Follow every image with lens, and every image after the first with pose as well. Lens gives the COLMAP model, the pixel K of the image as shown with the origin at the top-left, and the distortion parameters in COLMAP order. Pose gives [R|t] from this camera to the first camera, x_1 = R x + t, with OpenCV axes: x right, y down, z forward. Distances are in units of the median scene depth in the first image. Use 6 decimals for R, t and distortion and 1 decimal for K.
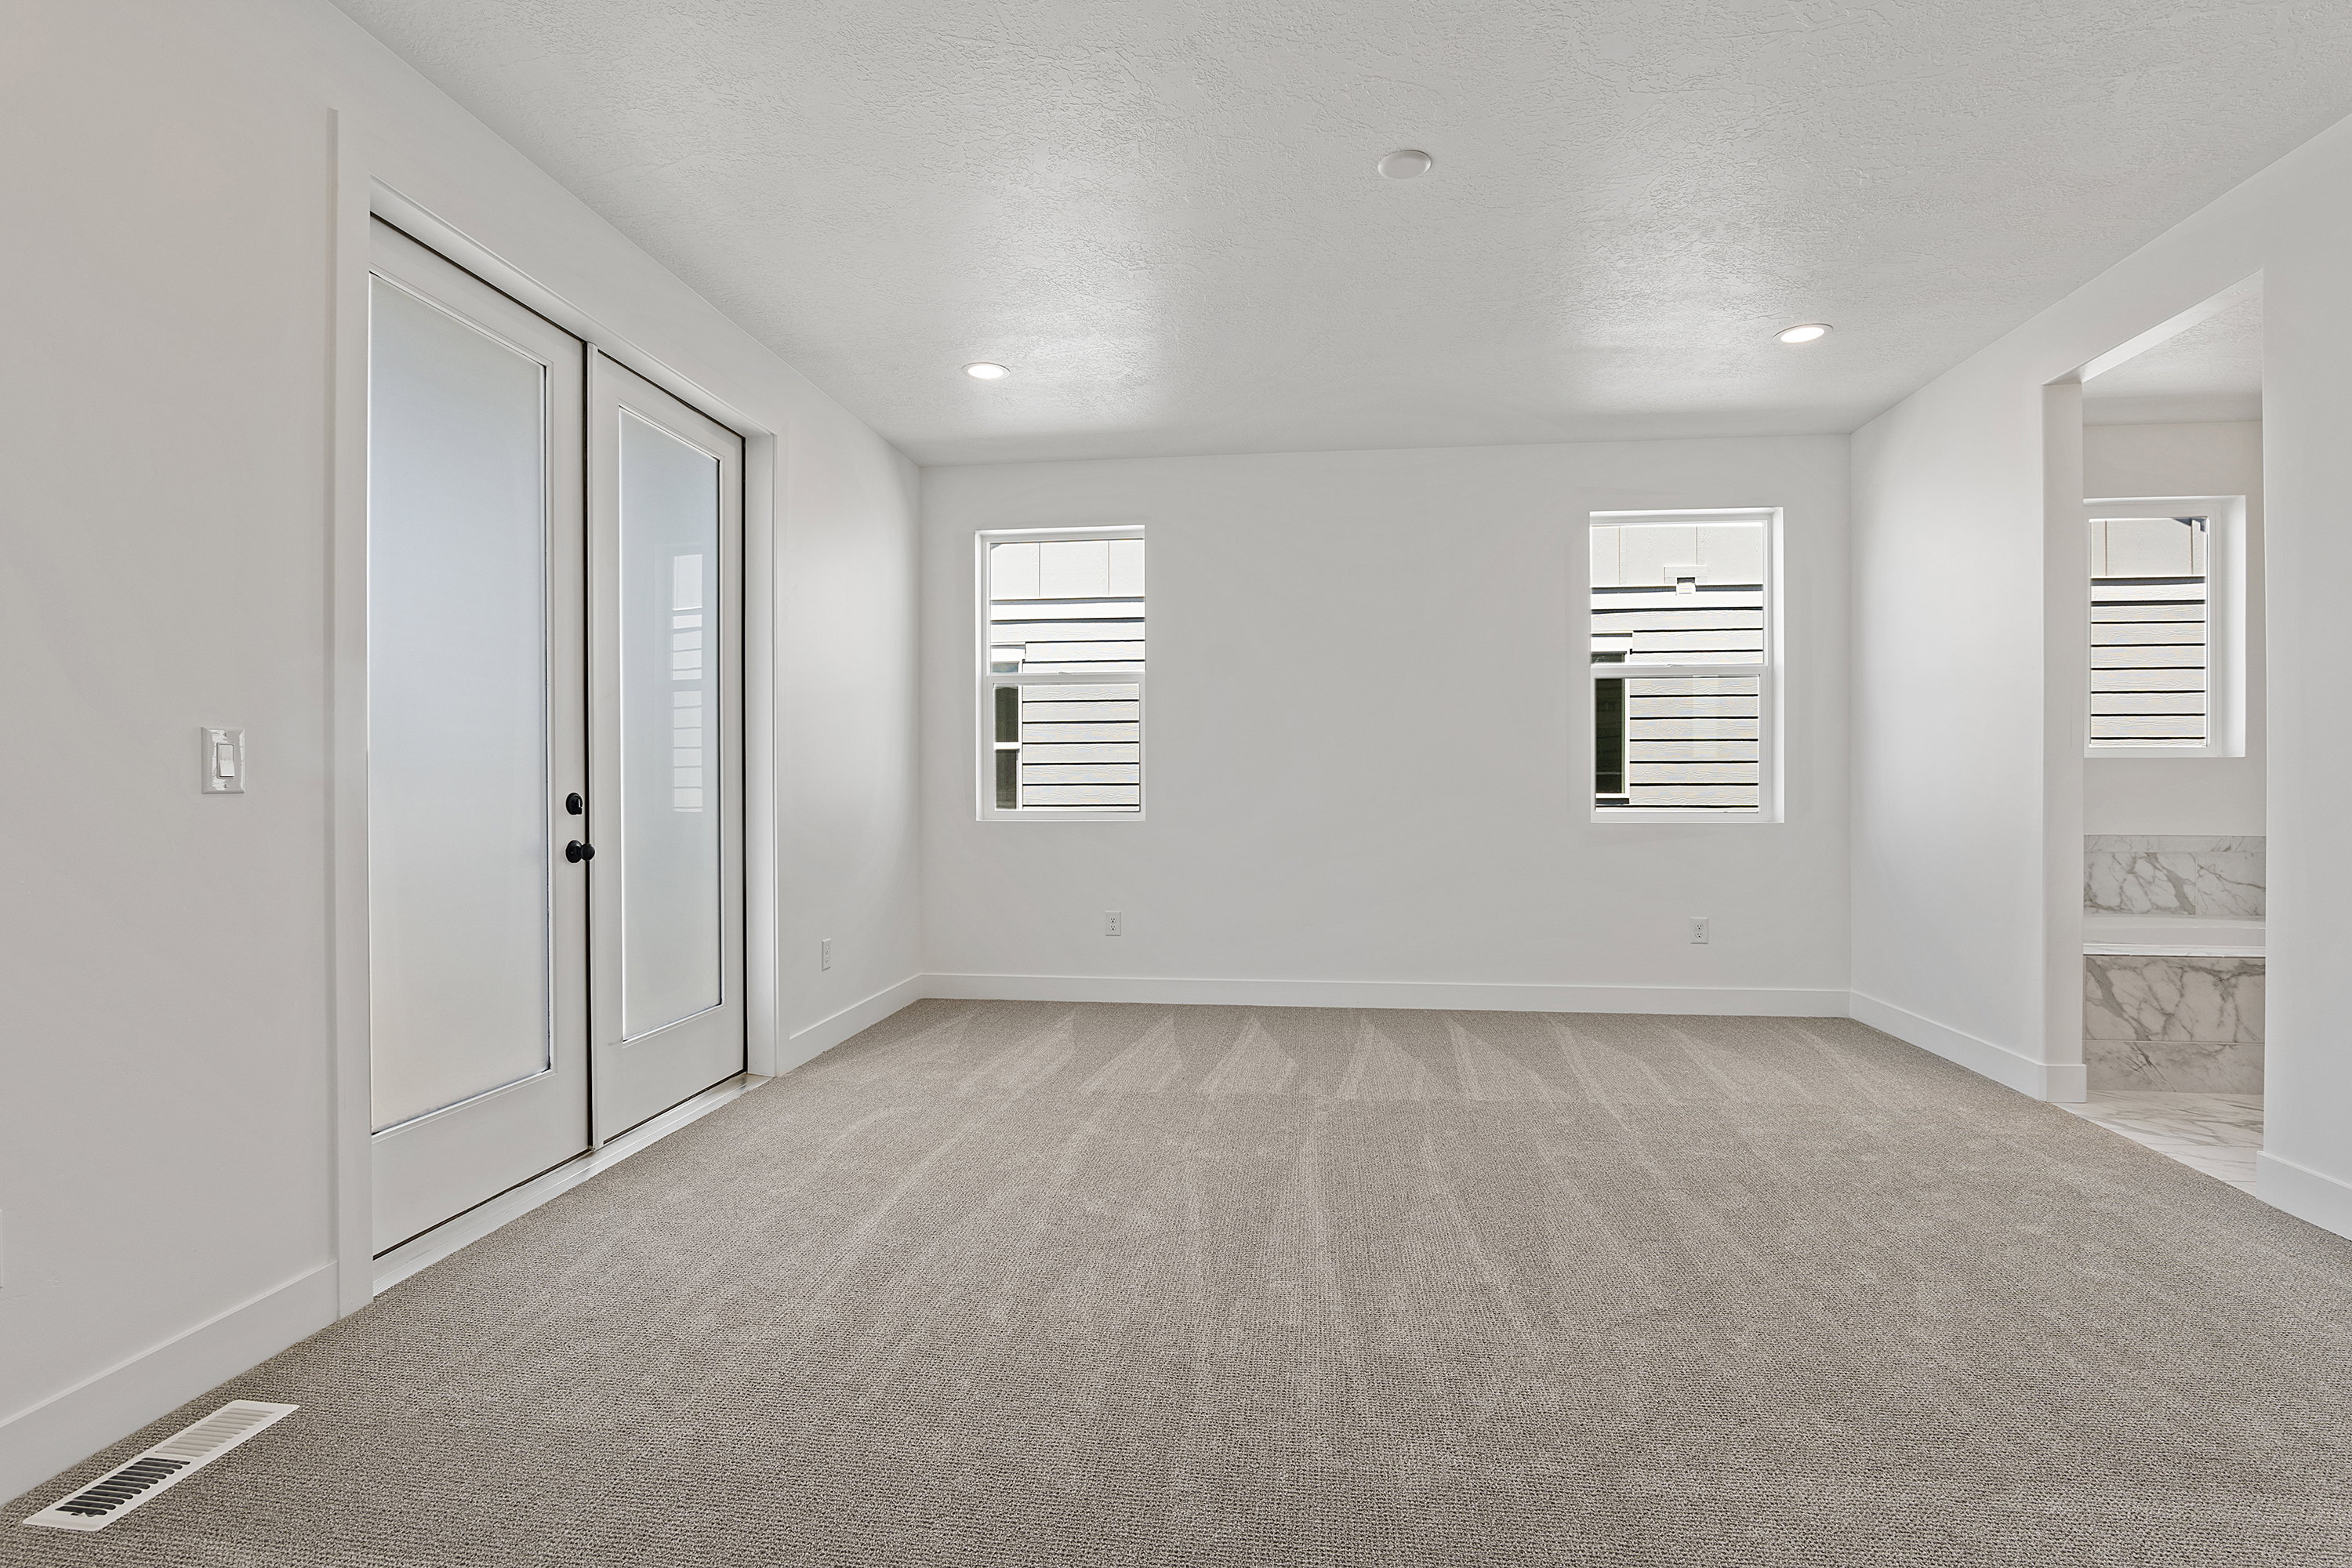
lens RADIAL K [[1101.4, 0, 1166.3], [0, 1101.4, 779.4], [0, 0, 1]] dist [-0.019098, 0.005172]
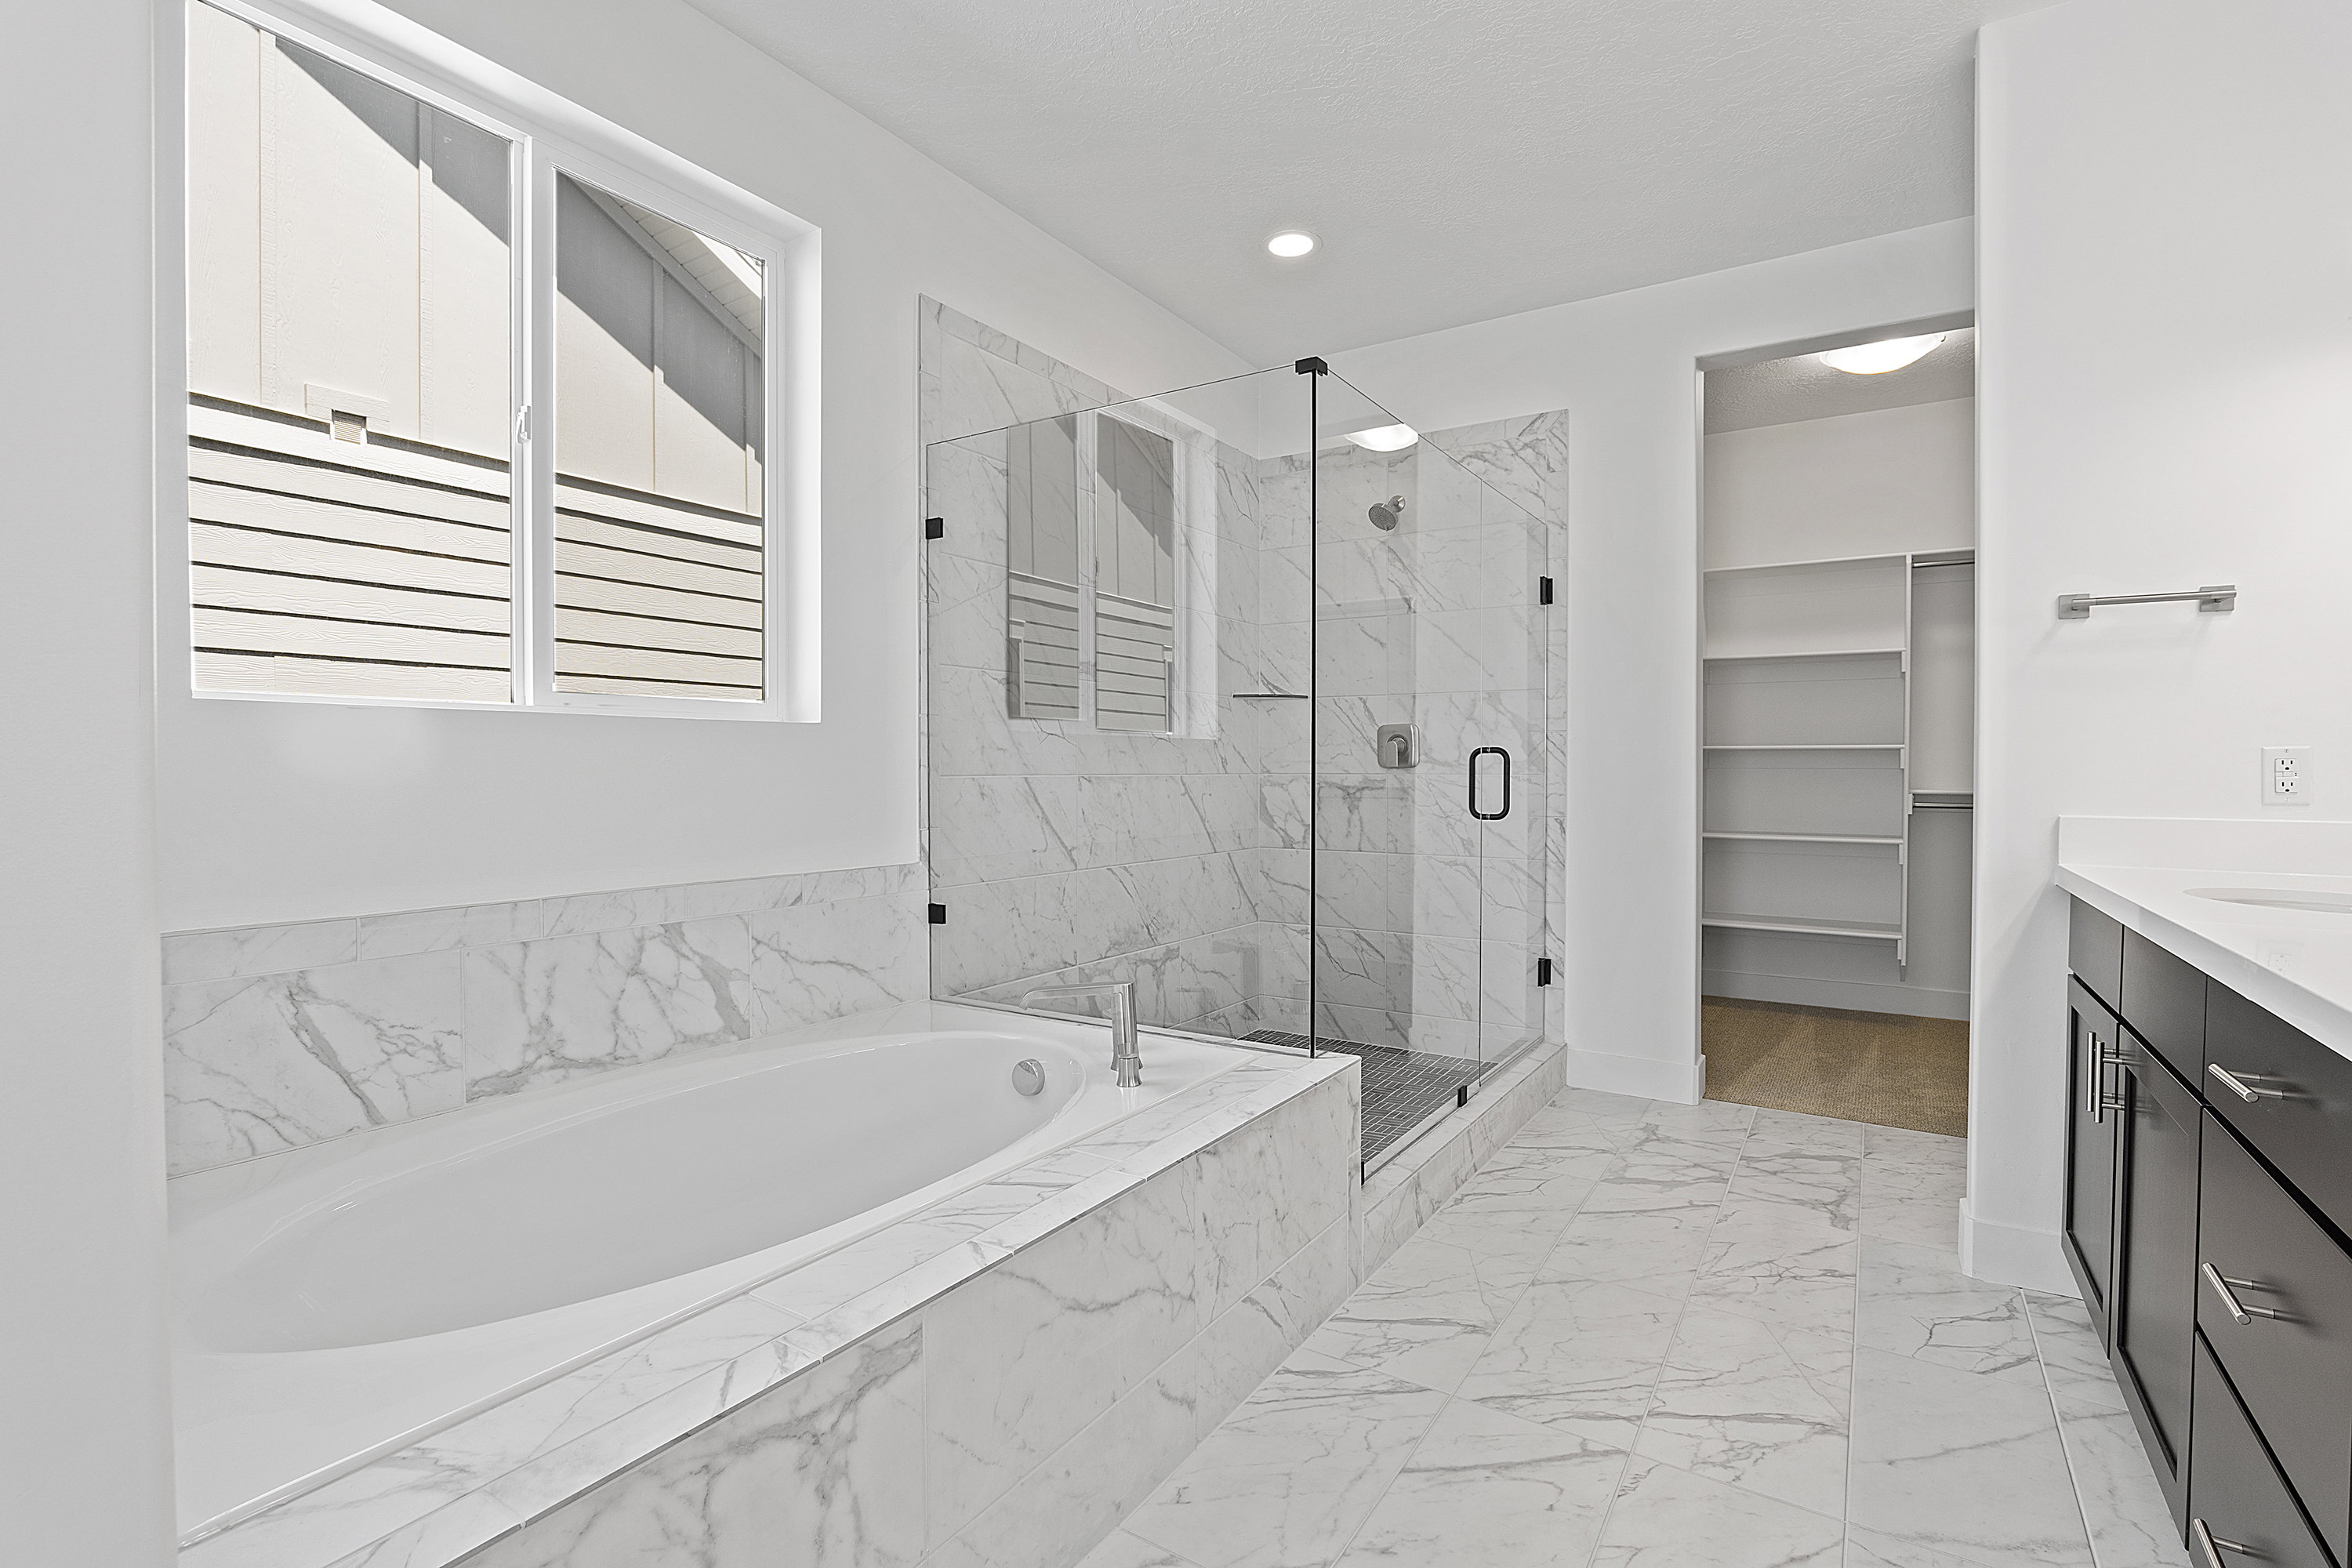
lens RADIAL K [[1101.4, 0, 1172.1], [0, 1101.4, 784.9], [0, 0, 1]] dist [-0.019098, 0.005172]
pose [[0.433044, -0.014183, 0.901261, 0.580381], [0.000212, 0.999878, 0.015633, 0.001649], [-0.901373, -0.006579, 0.432994, 0.609844]]
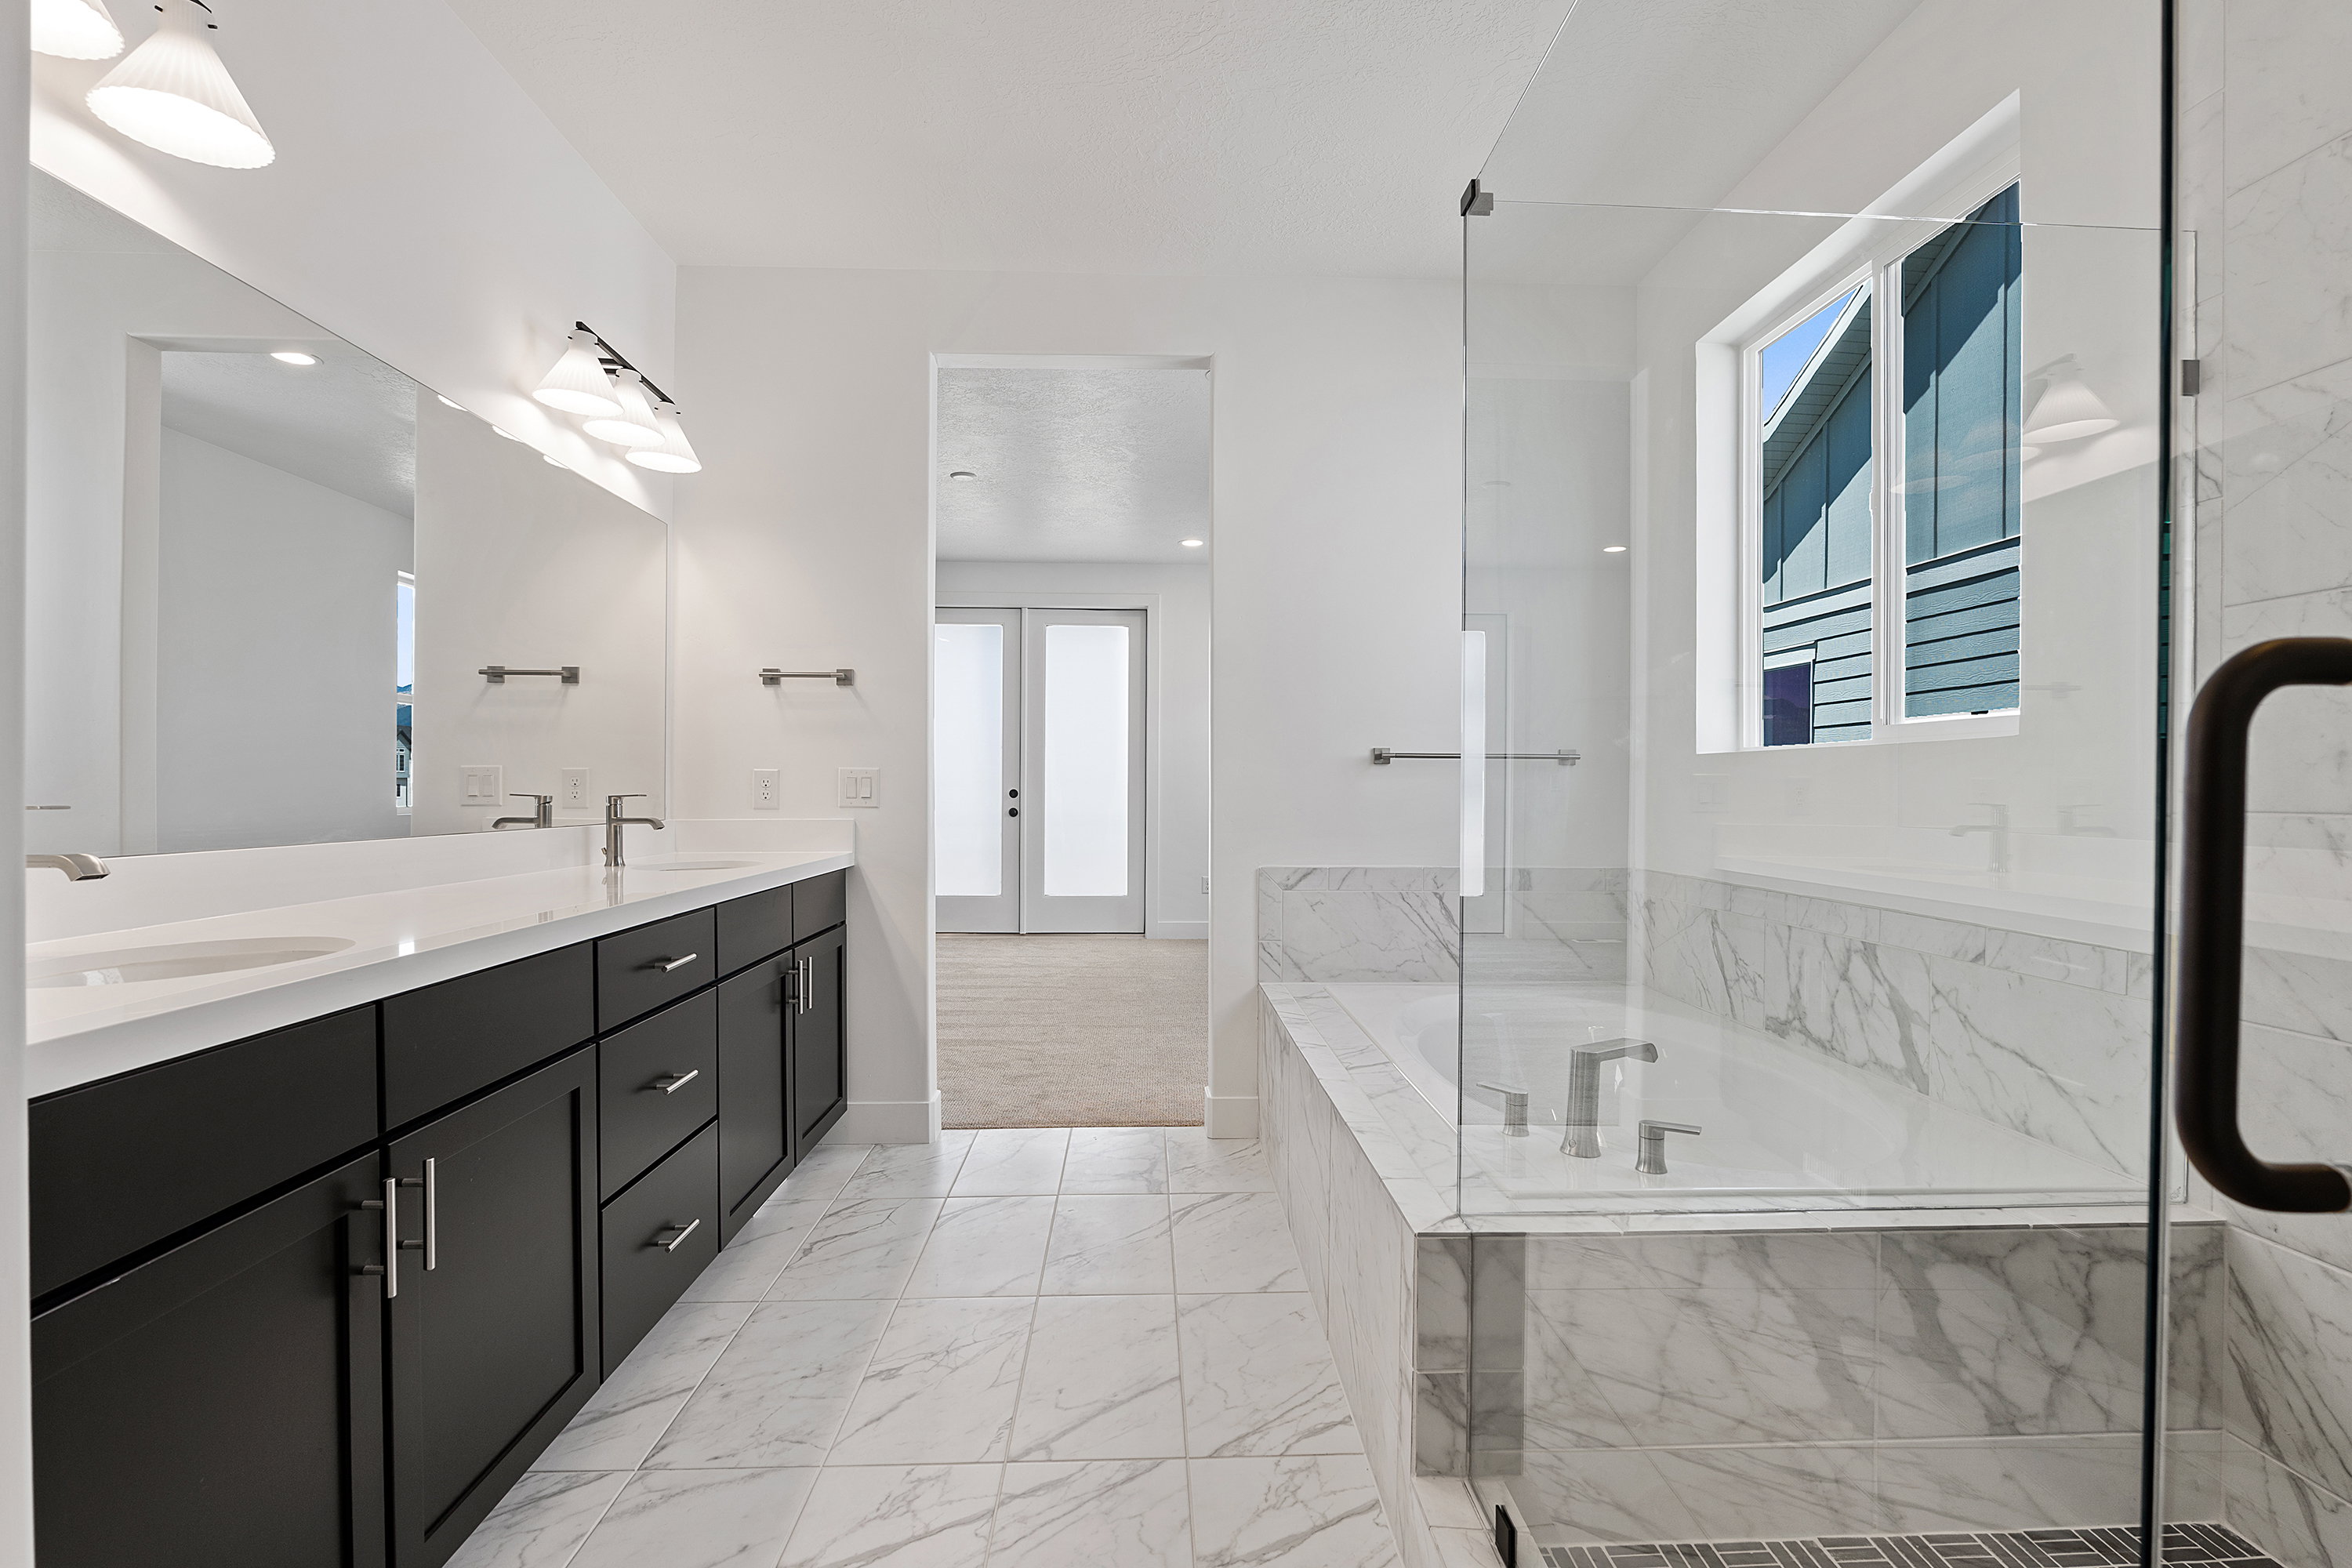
lens RADIAL K [[1101.4, 0, 1176.1], [0, 1101.4, 796.4], [0, 0, 1]] dist [-0.019098, 0.005172]
pose [[0.165836, 0.011166, -0.986090, 1.326119], [-0.007339, 0.999922, 0.010088, 0.000564], [0.986126, 0.005563, 0.165905, 0.621827]]
